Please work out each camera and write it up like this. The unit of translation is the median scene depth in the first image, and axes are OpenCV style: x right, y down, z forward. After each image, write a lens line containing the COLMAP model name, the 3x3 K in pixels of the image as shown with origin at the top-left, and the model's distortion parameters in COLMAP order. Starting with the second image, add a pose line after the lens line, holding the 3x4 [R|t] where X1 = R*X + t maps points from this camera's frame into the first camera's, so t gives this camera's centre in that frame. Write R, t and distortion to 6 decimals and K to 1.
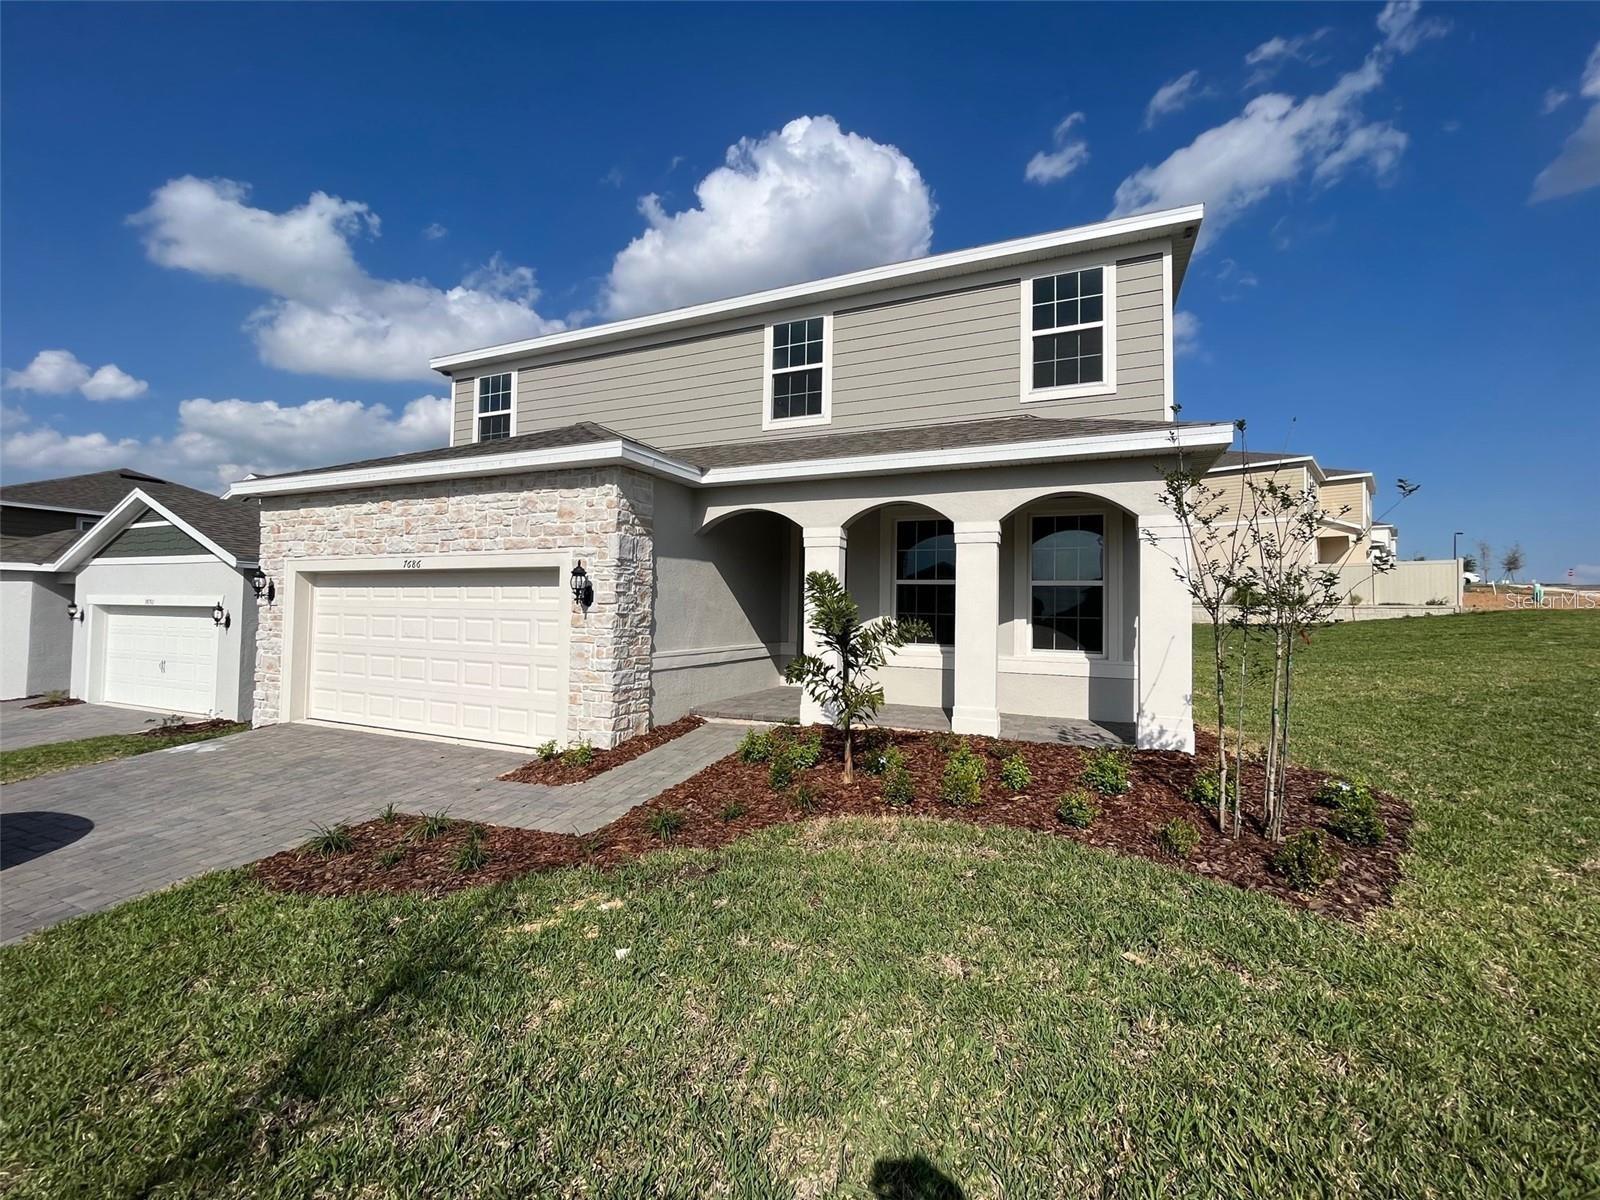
lens RADIAL K [[644.9, 0, 799.5], [0, 644.9, 598.2], [0, 0, 1]] dist [-0.002768, -0.000320]
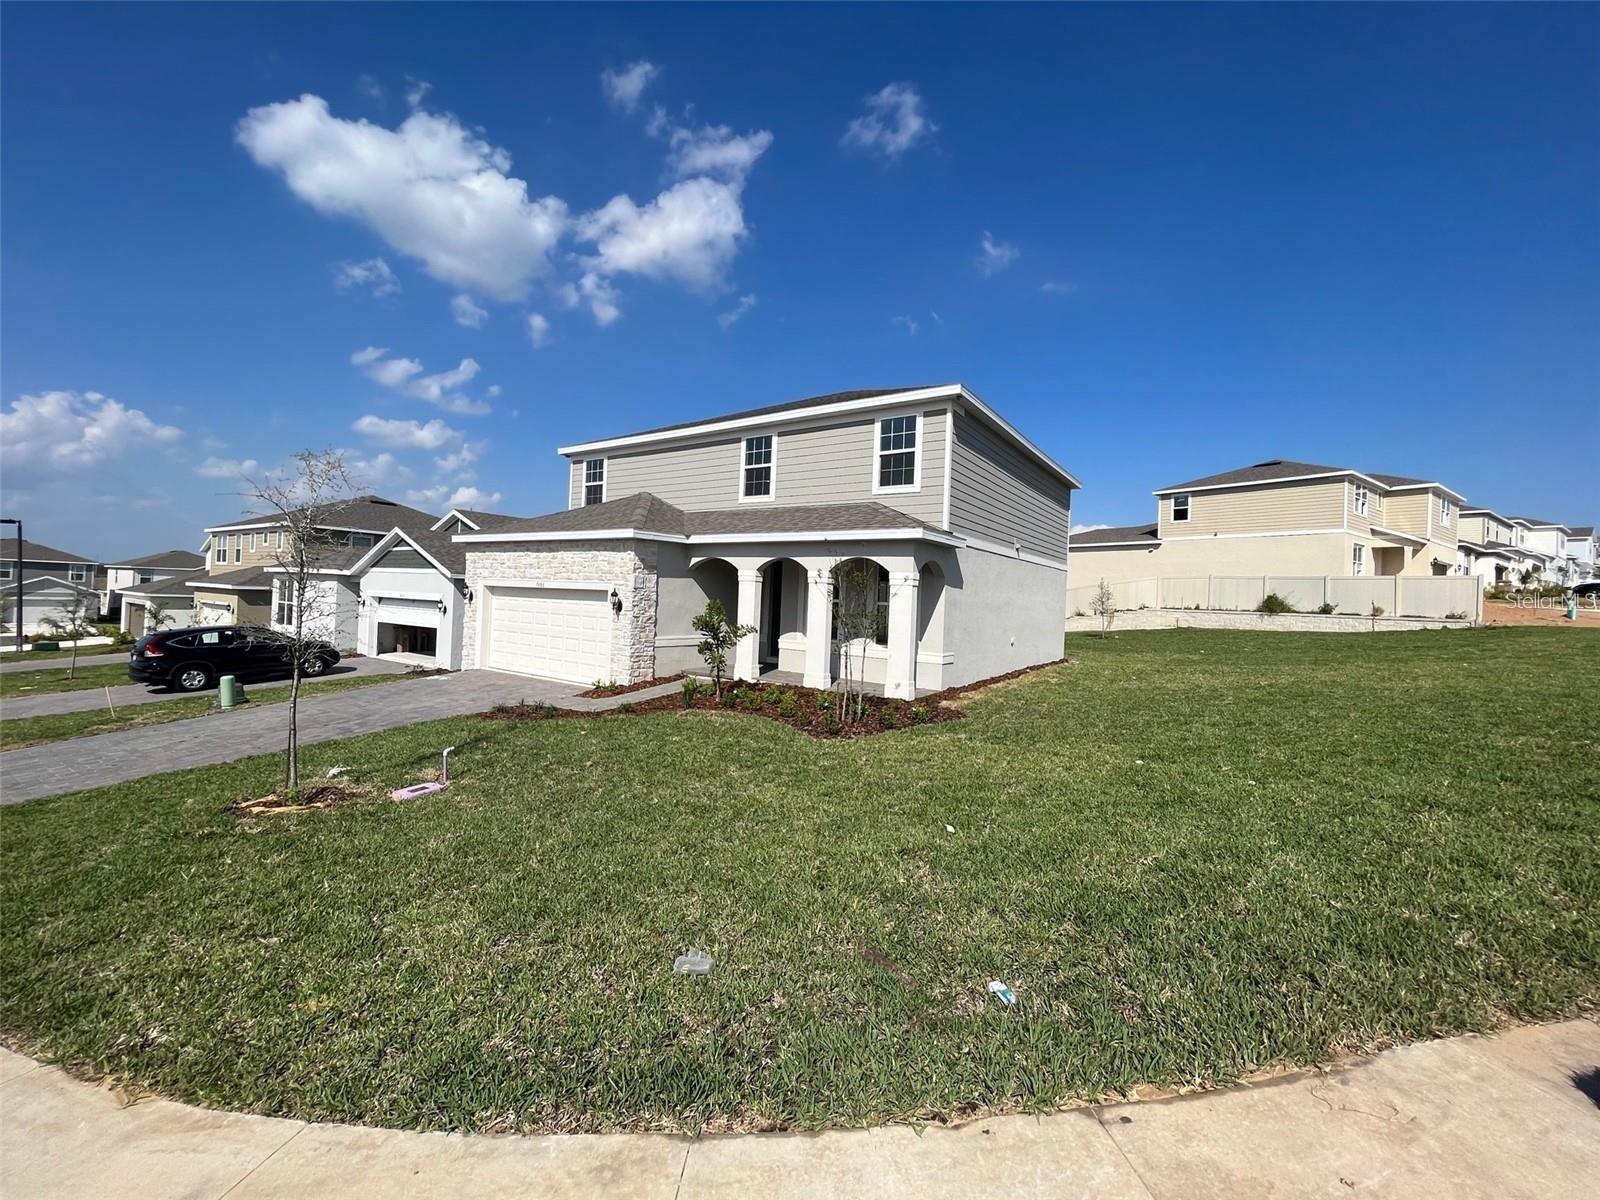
lens RADIAL K [[644.9, 0, 801.4], [0, 644.9, 596.5], [0, 0, 1]] dist [-0.002768, -0.000320]
pose [[0.981222, 0.022634, -0.191551, 0.489919], [-0.020035, 0.999679, 0.015494, -0.063649], [0.191840, -0.011365, 0.981360, -0.673534]]
